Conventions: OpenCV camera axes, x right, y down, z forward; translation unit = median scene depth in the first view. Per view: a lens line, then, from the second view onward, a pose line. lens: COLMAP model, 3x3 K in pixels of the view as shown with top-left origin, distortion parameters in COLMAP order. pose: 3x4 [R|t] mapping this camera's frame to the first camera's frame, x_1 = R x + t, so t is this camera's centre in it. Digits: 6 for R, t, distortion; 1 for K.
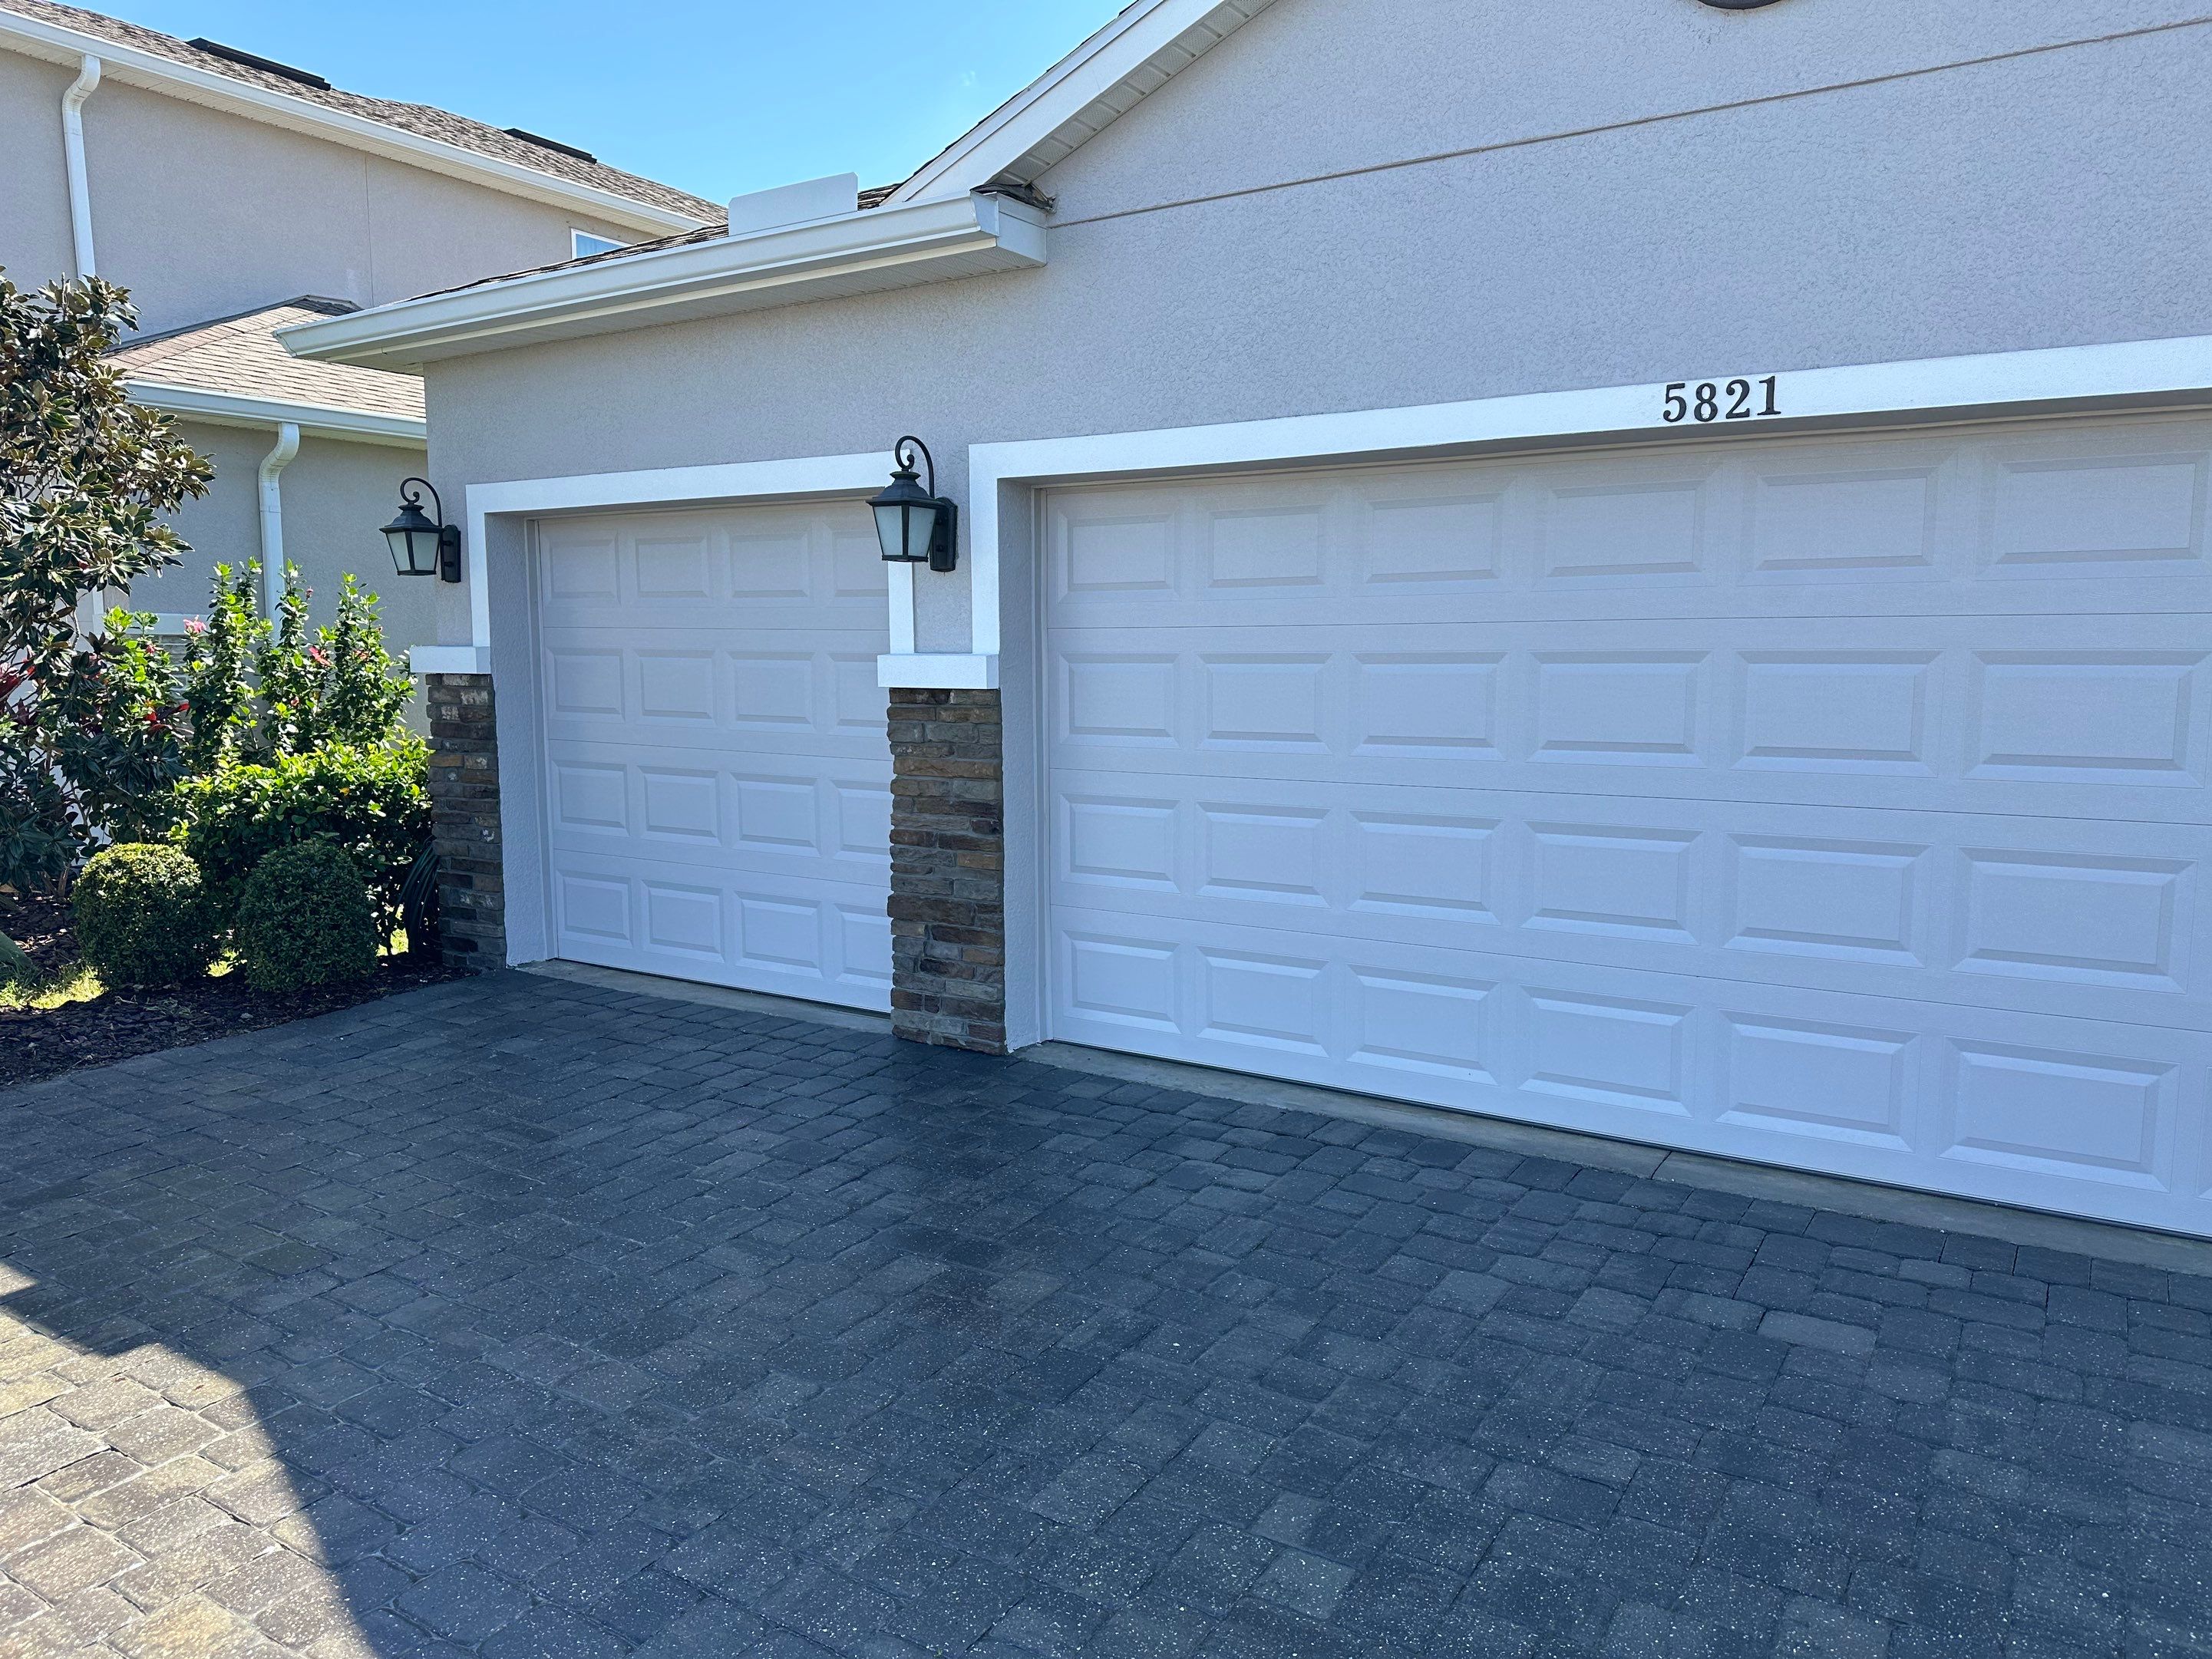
lens RADIAL K [[1510.5, 0, 1113.2], [0, 1510.5, 837.1], [0, 0, 1]] dist [0.108276, -0.148486]
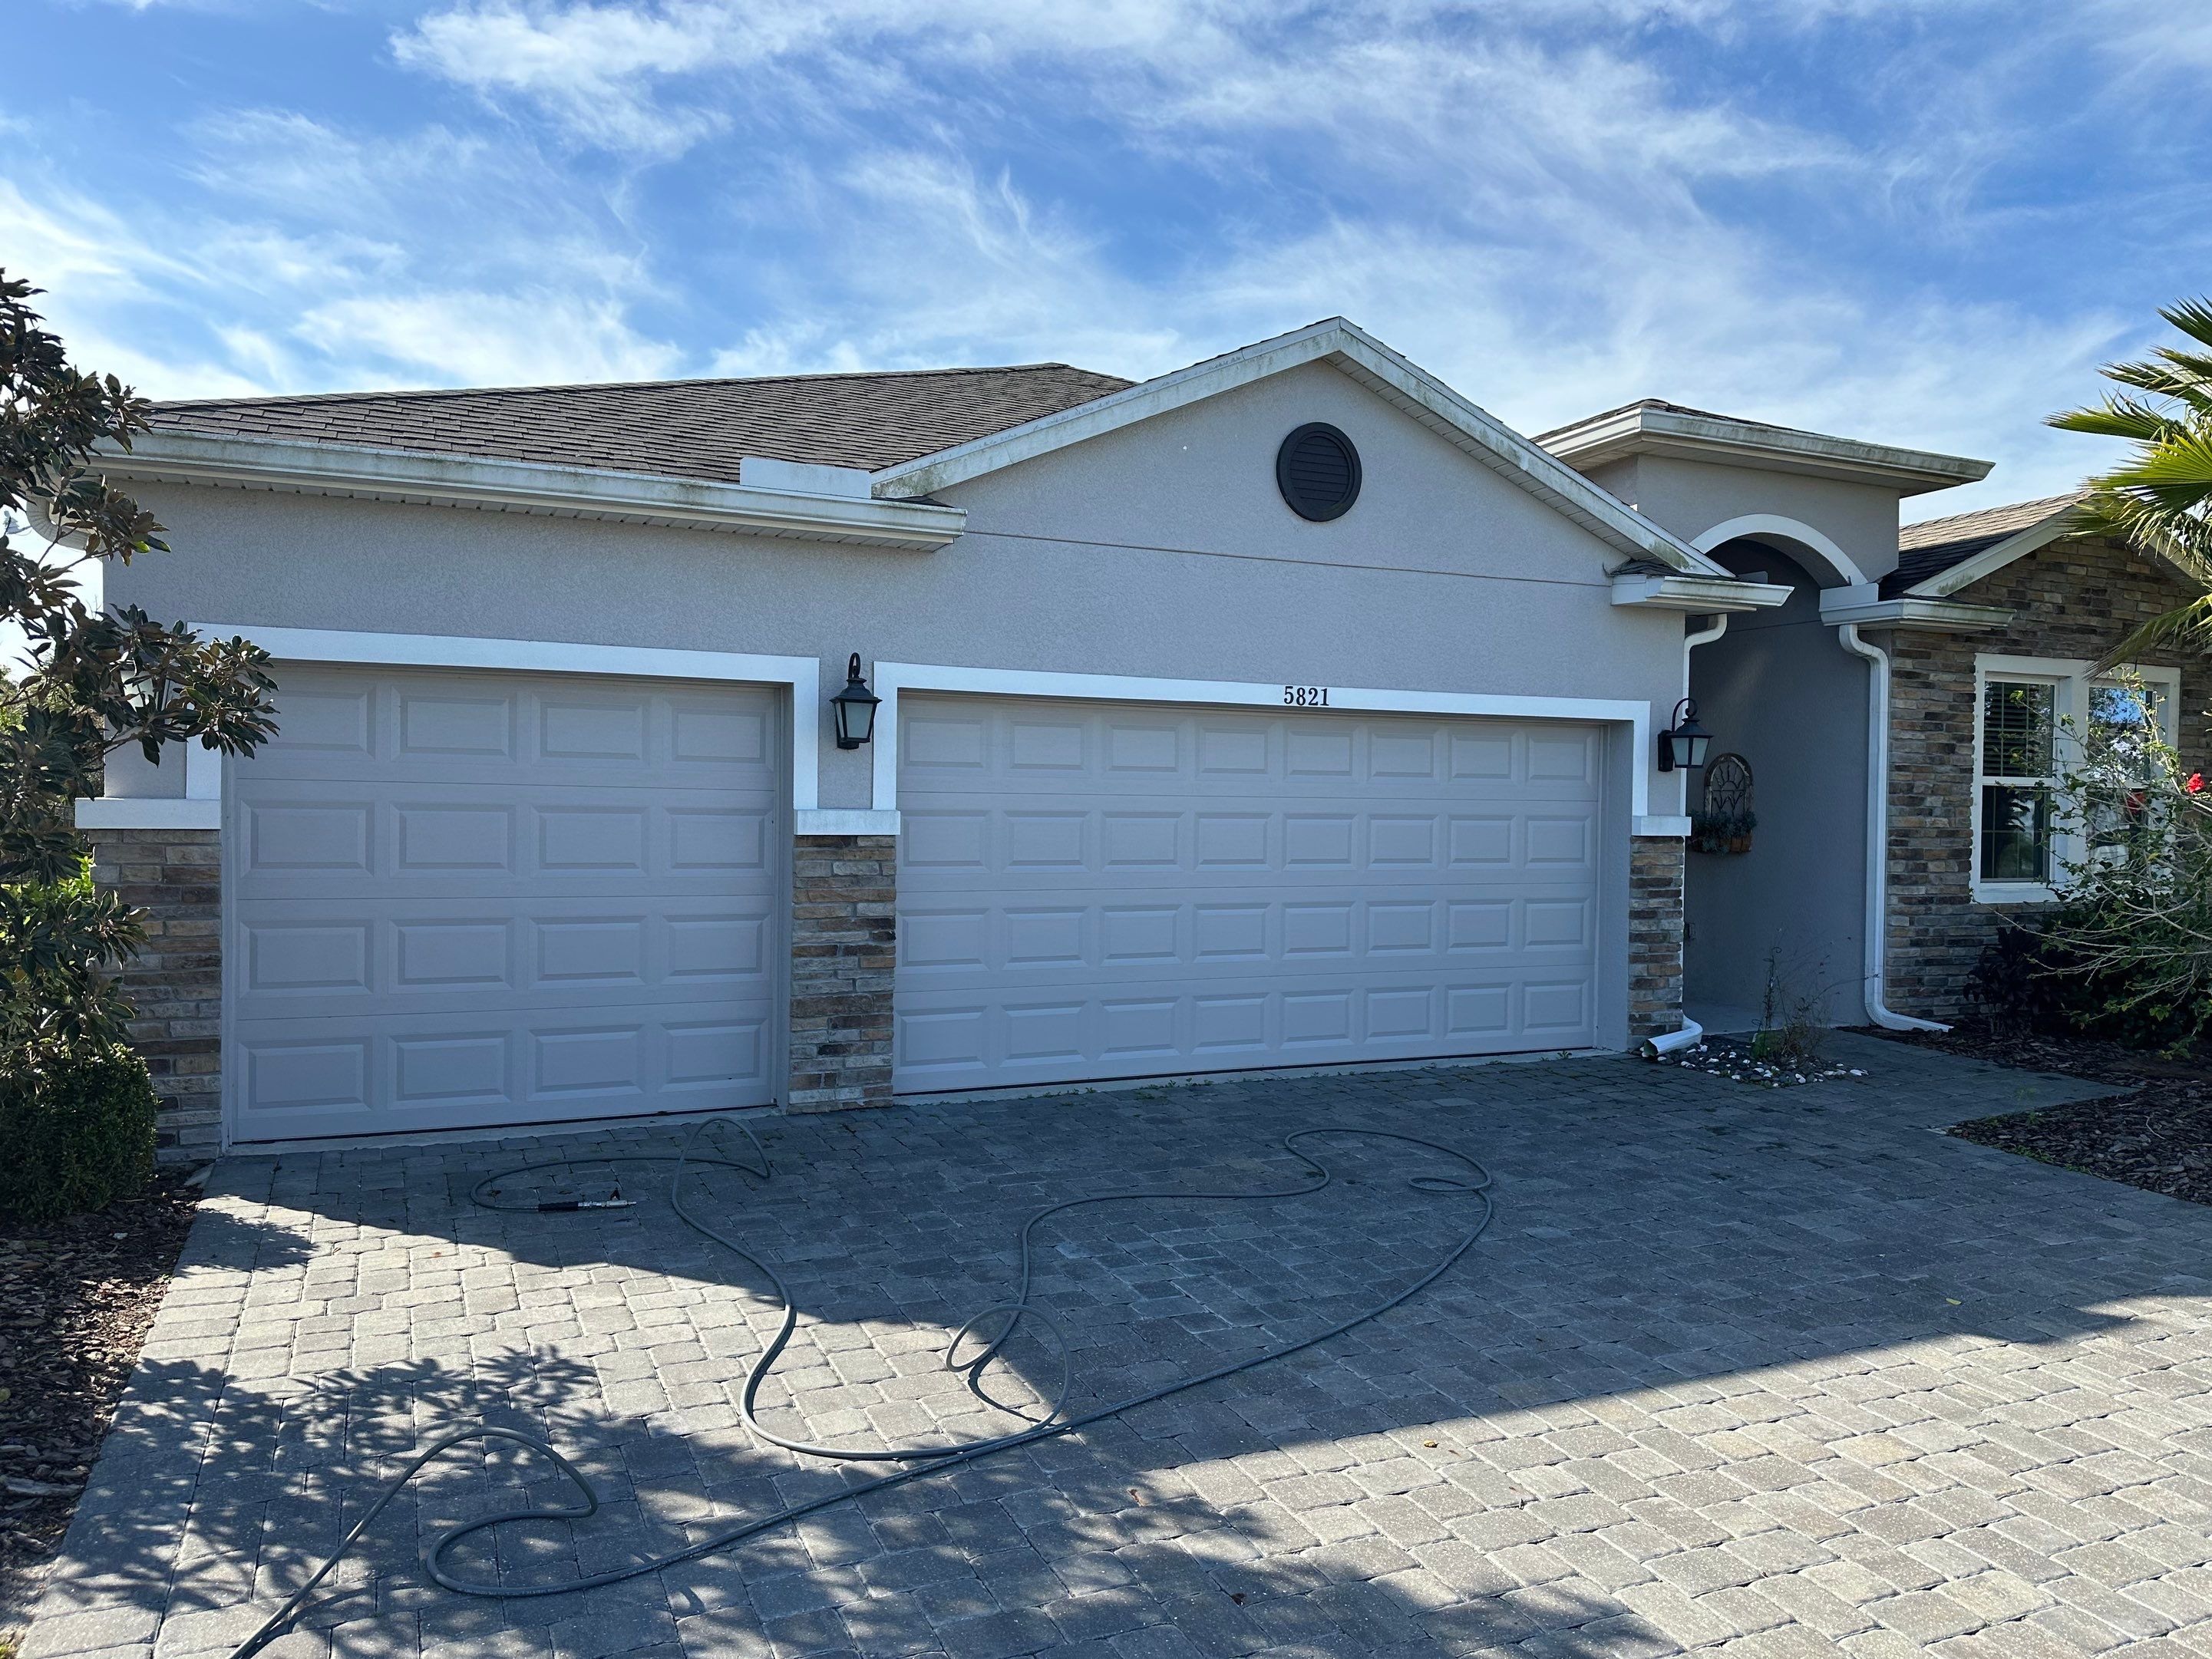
lens RADIAL K [[1547.8, 0, 1117.9], [0, 1547.8, 834.9], [0, 0, 1]] dist [0.079294, -0.096956]
pose [[0.529826, -0.008725, 0.848061, -1.258385], [0.092542, 0.994571, -0.047584, -0.012745], [-0.843042, 0.103692, 0.527757, 0.086993]]
